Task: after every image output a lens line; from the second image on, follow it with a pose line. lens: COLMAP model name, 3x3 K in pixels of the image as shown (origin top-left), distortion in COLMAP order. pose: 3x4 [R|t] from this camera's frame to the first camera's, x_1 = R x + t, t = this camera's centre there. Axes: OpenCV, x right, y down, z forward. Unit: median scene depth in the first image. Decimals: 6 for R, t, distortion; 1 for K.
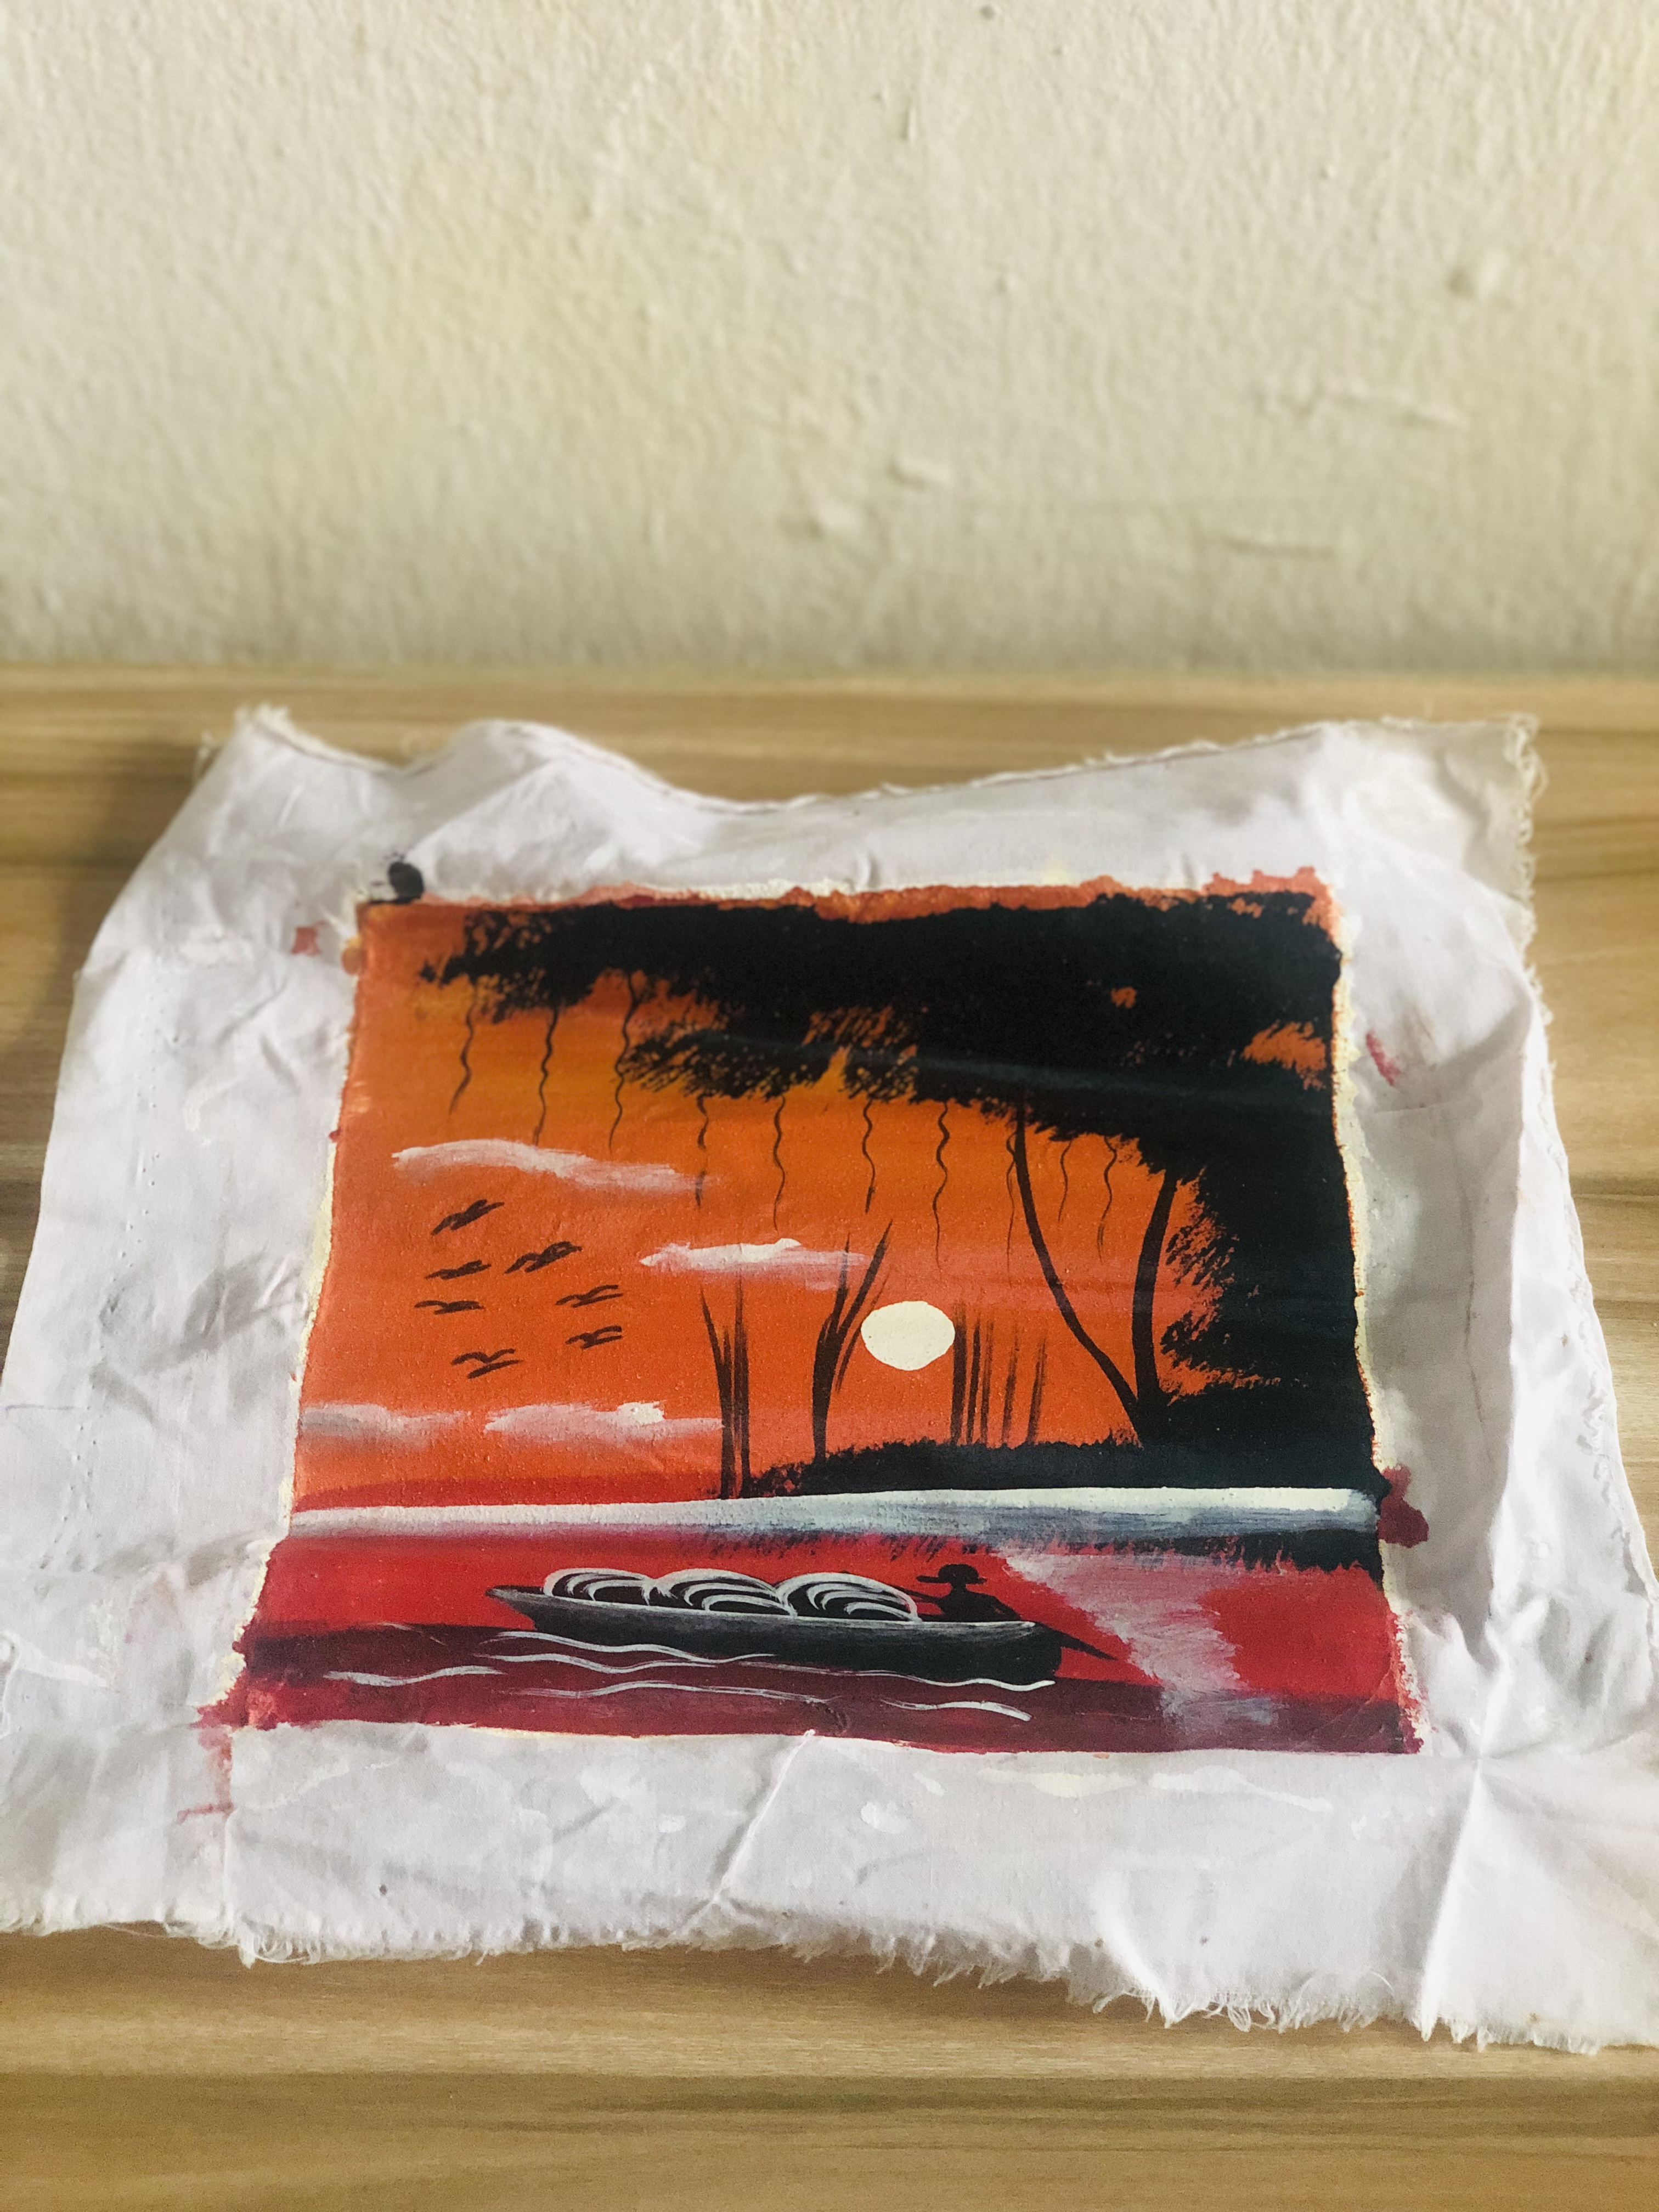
lens RADIAL K [[3404.9, 0, 861.1], [0, 3404.9, 1137.1], [0, 0, 1]] dist [0.036136, -0.253833]
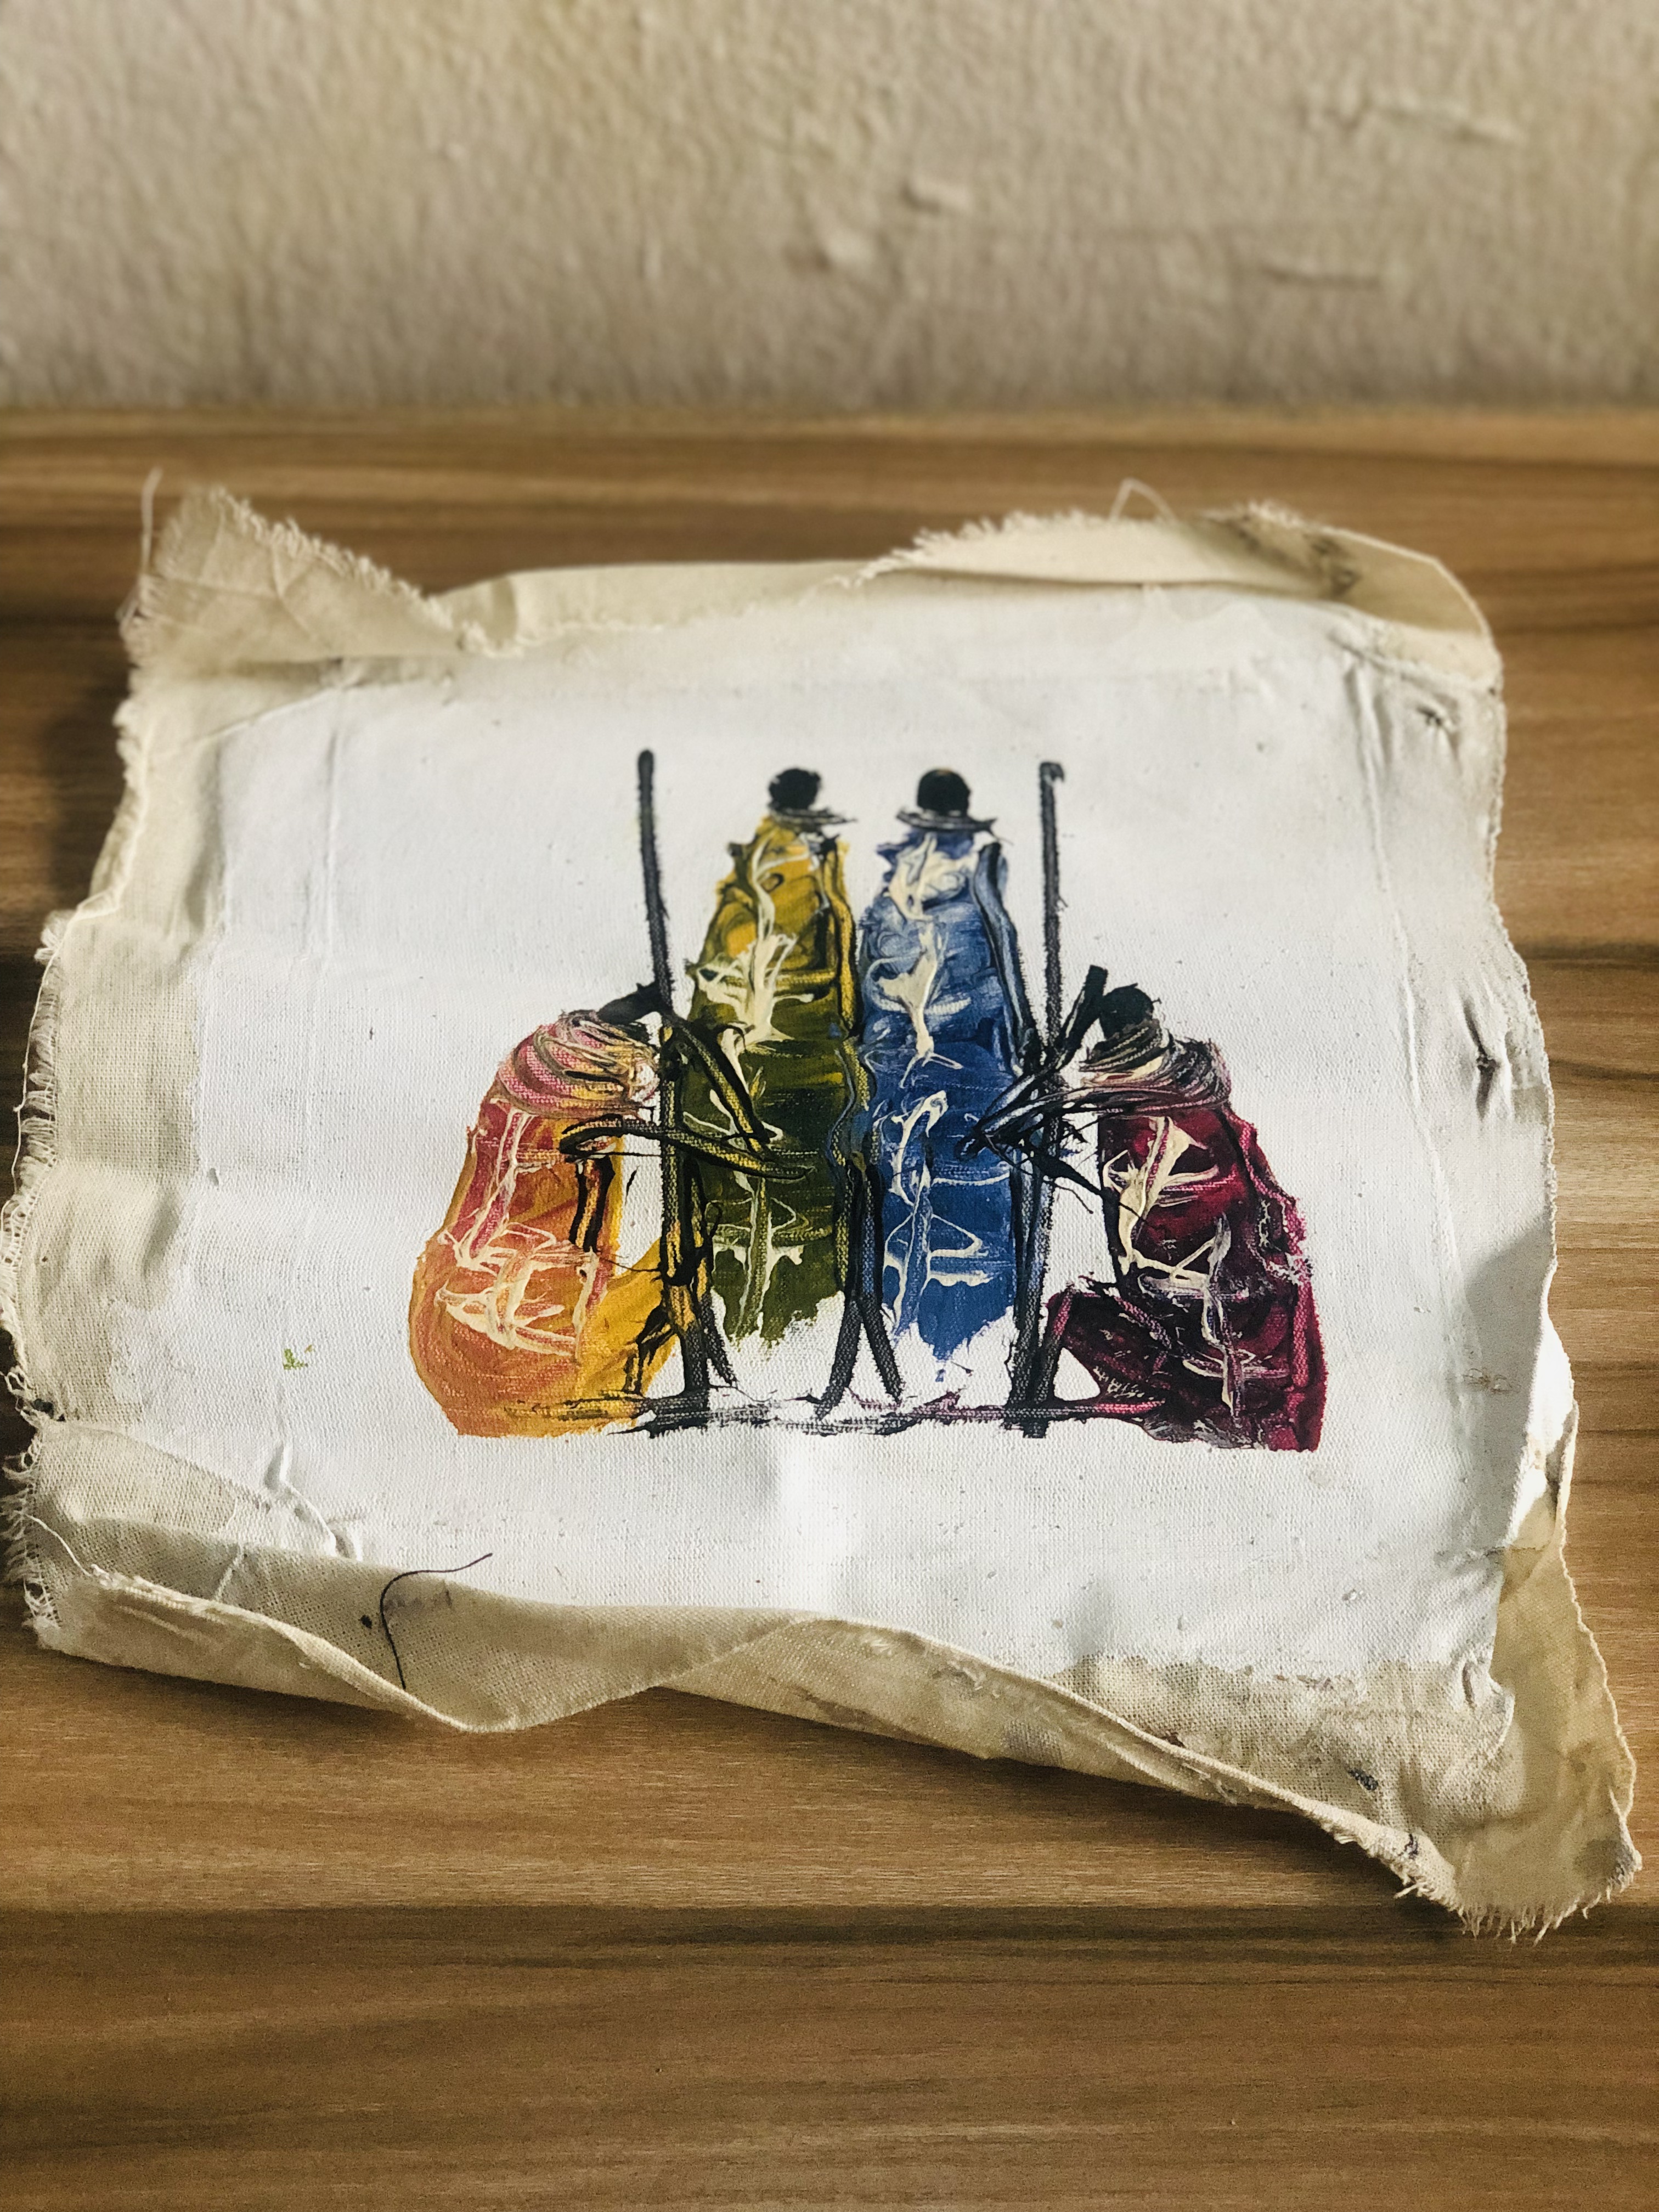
lens RADIAL K [[3425.9, 0, 829.6], [0, 3425.9, 1150.2], [0, 0, 1]] dist [0.053845, -0.512328]
pose [[0.999962, -0.006946, -0.005289, -0.009046], [0.007234, 0.998371, 0.056595, 0.012000], [0.004887, -0.056631, 0.998383, 0.056916]]
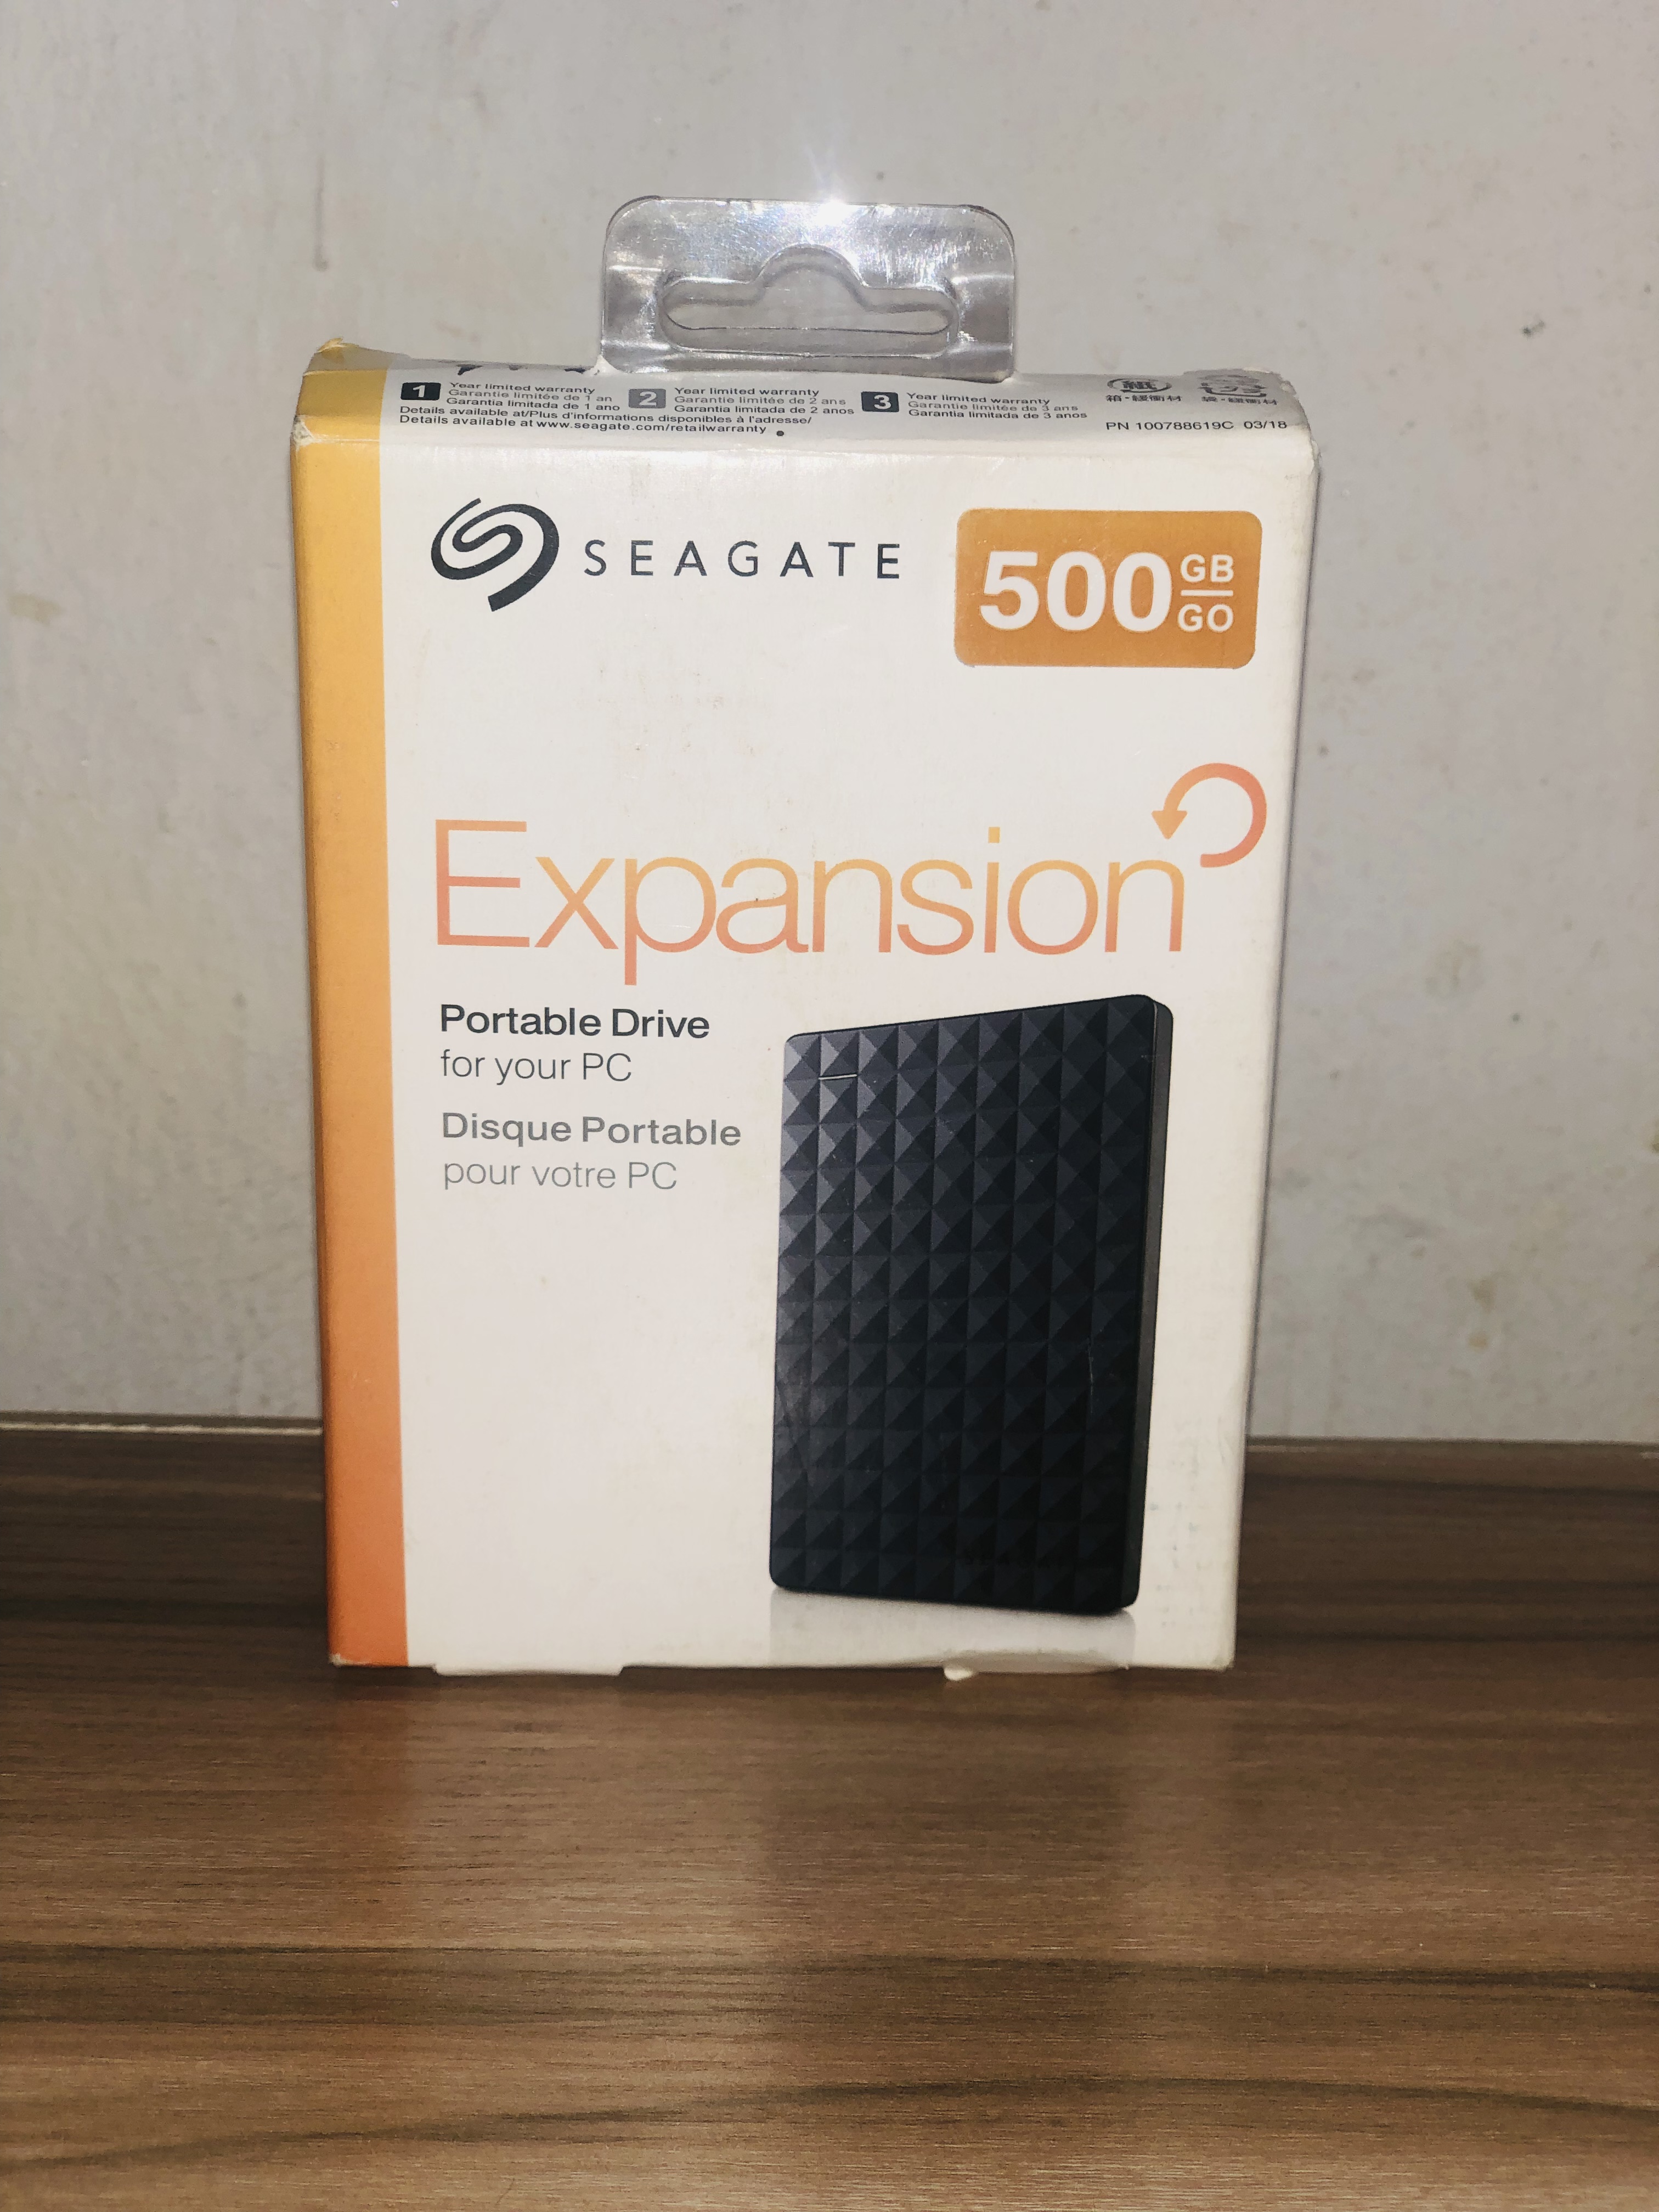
lens RADIAL K [[3425.9, 0, 829.6], [0, 3425.9, 1150.2], [0, 0, 1]] dist [0.053845, -0.512328]
pose [[0.999193, 0.024015, 0.032185, 0.032224], [-0.000296, 0.805856, -0.592112, 0.186023], [-0.040156, 0.591625, 0.805213, 0.476543]]
